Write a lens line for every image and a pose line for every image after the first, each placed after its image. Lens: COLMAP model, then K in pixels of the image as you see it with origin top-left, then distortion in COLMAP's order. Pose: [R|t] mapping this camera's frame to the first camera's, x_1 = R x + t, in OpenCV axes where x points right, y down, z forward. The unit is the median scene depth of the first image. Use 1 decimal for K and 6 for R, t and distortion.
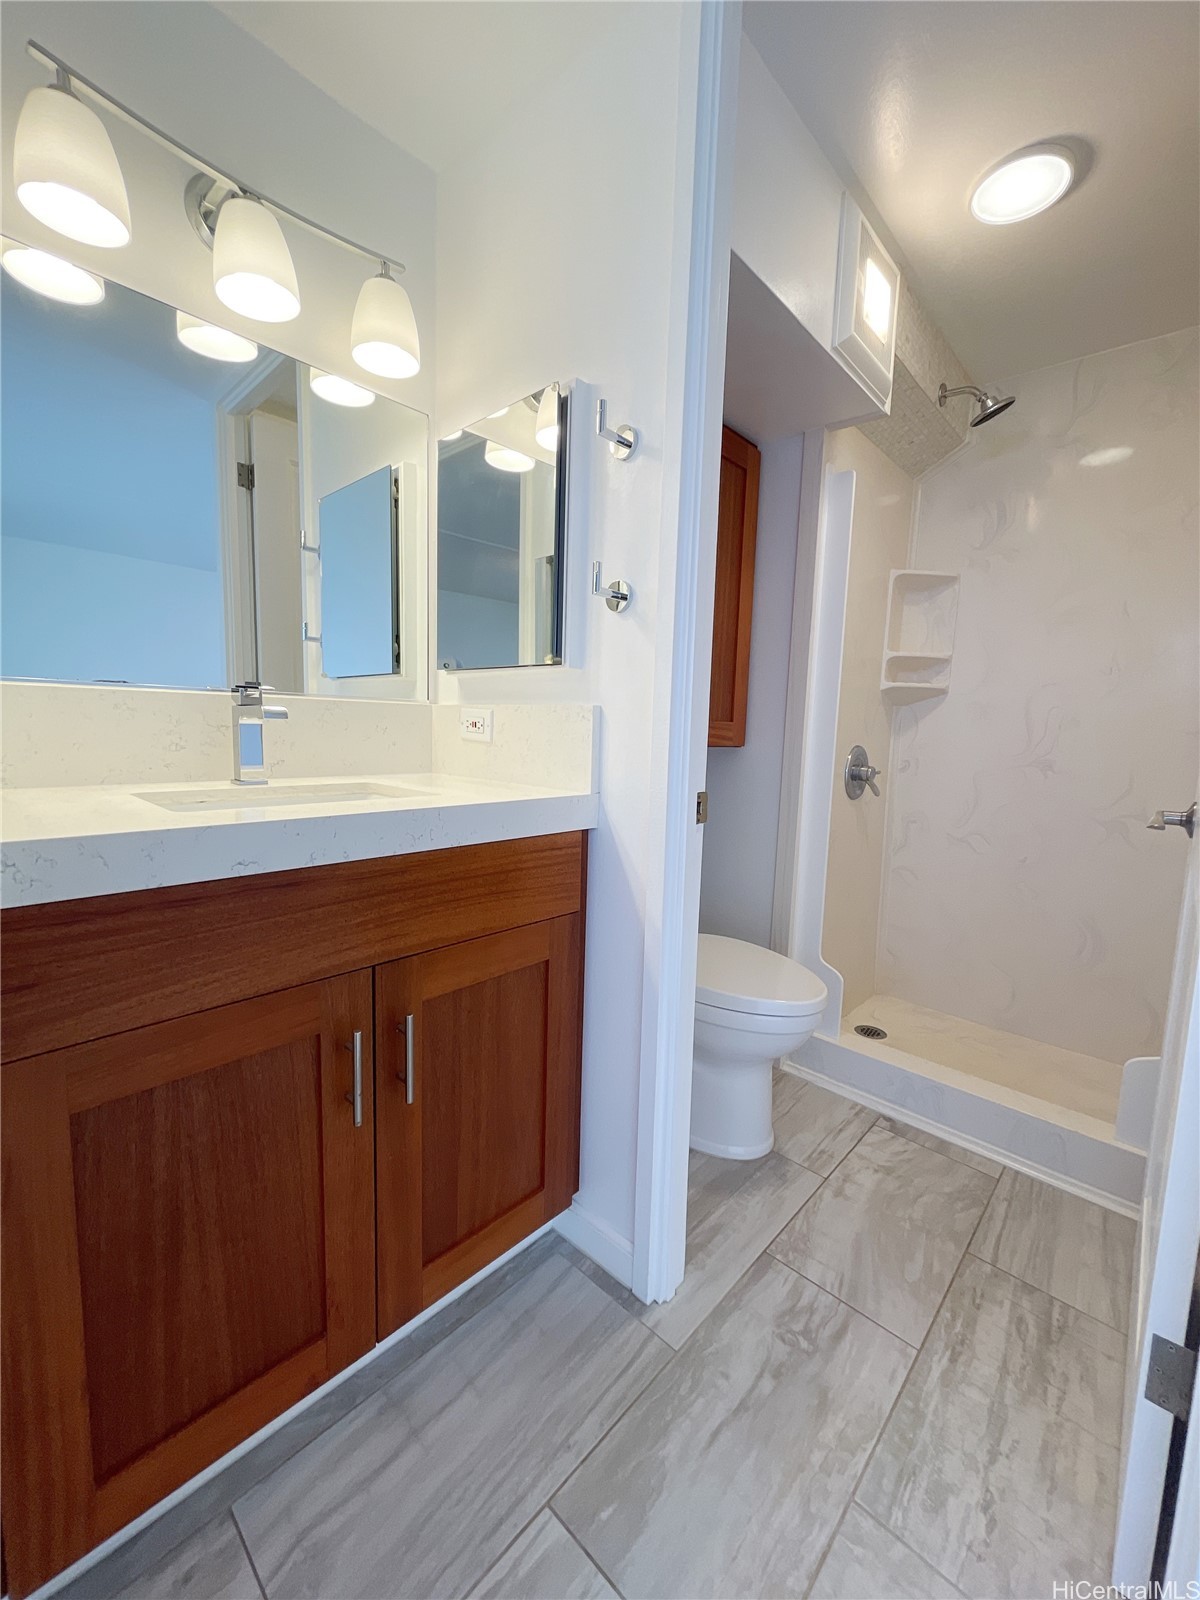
lens RADIAL K [[655.3, 0, 600.0], [0, 655.3, 800.0], [0, 0, 1]] dist [0.002248, 0.000183]
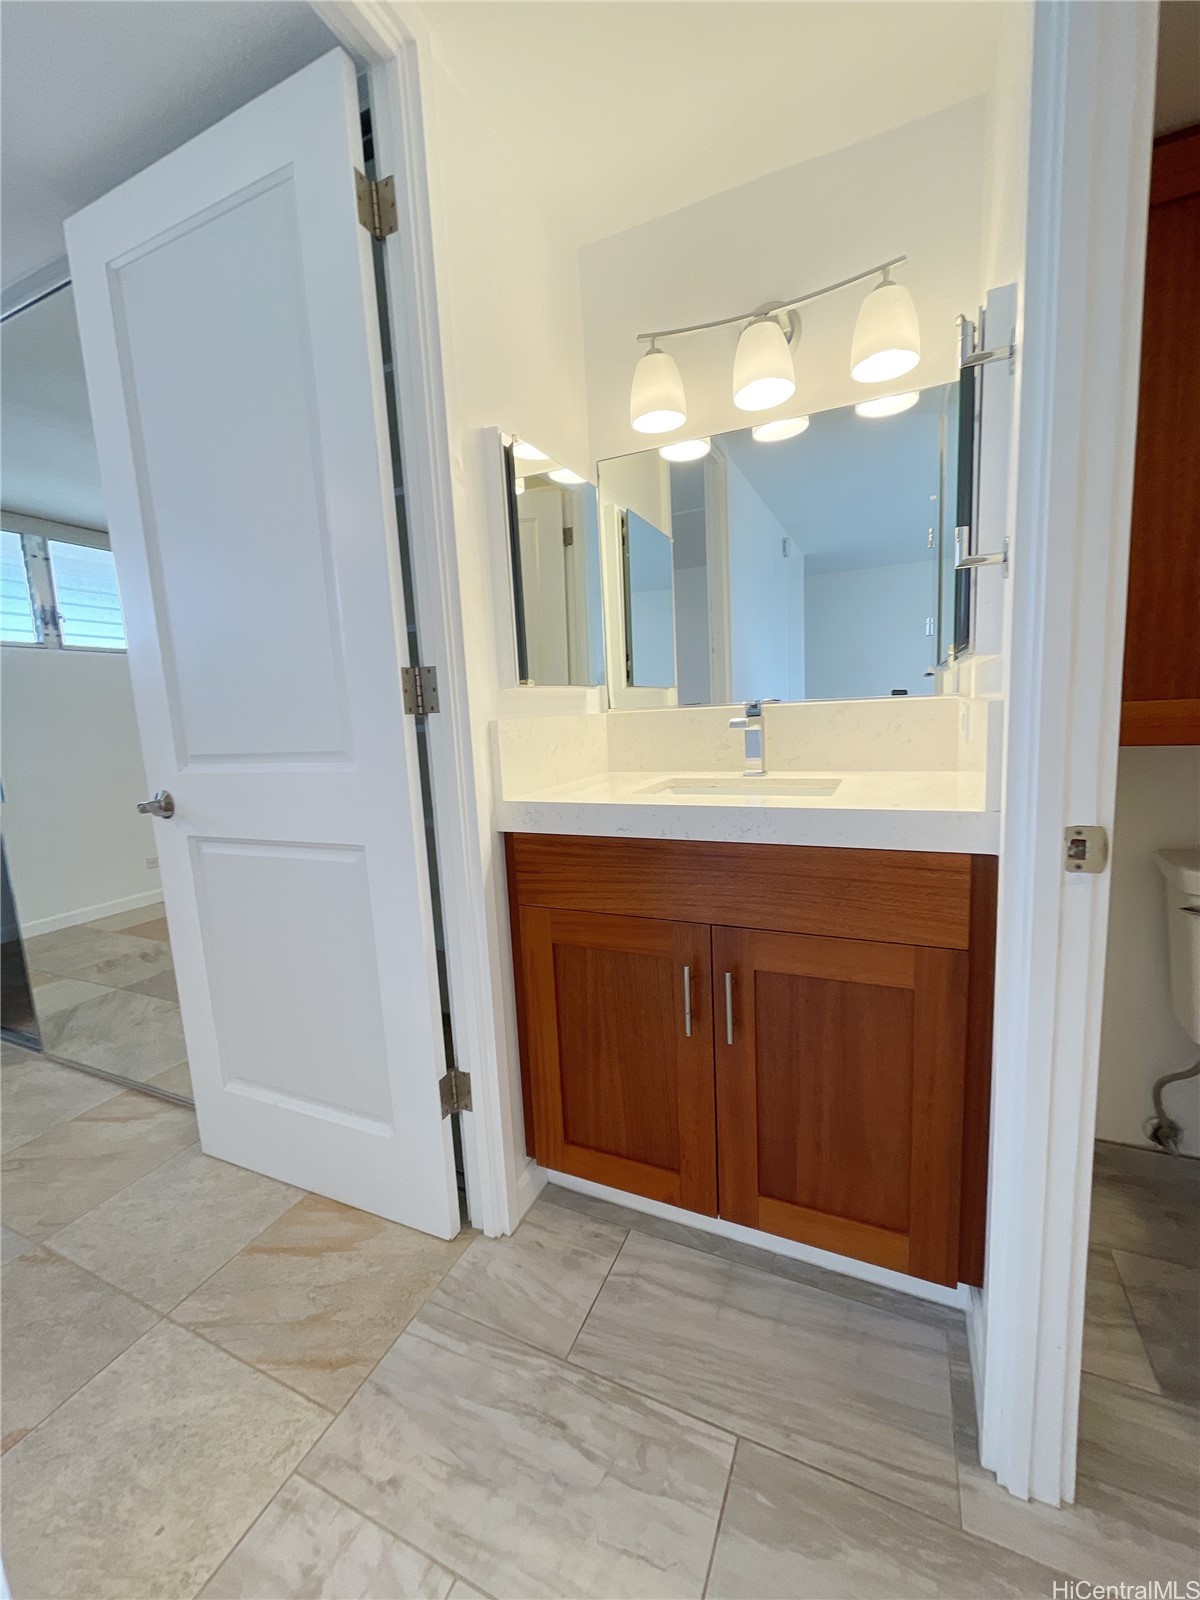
lens RADIAL K [[643.6, 0, 600.0], [0, 643.6, 800.0], [0, 0, 1]] dist [0.000401, -0.000035]
pose [[0.309878, 0.091943, -0.946320, 0.715738], [-0.054679, 0.995389, 0.078806, -0.073093], [0.949203, 0.027324, 0.313477, 0.368546]]
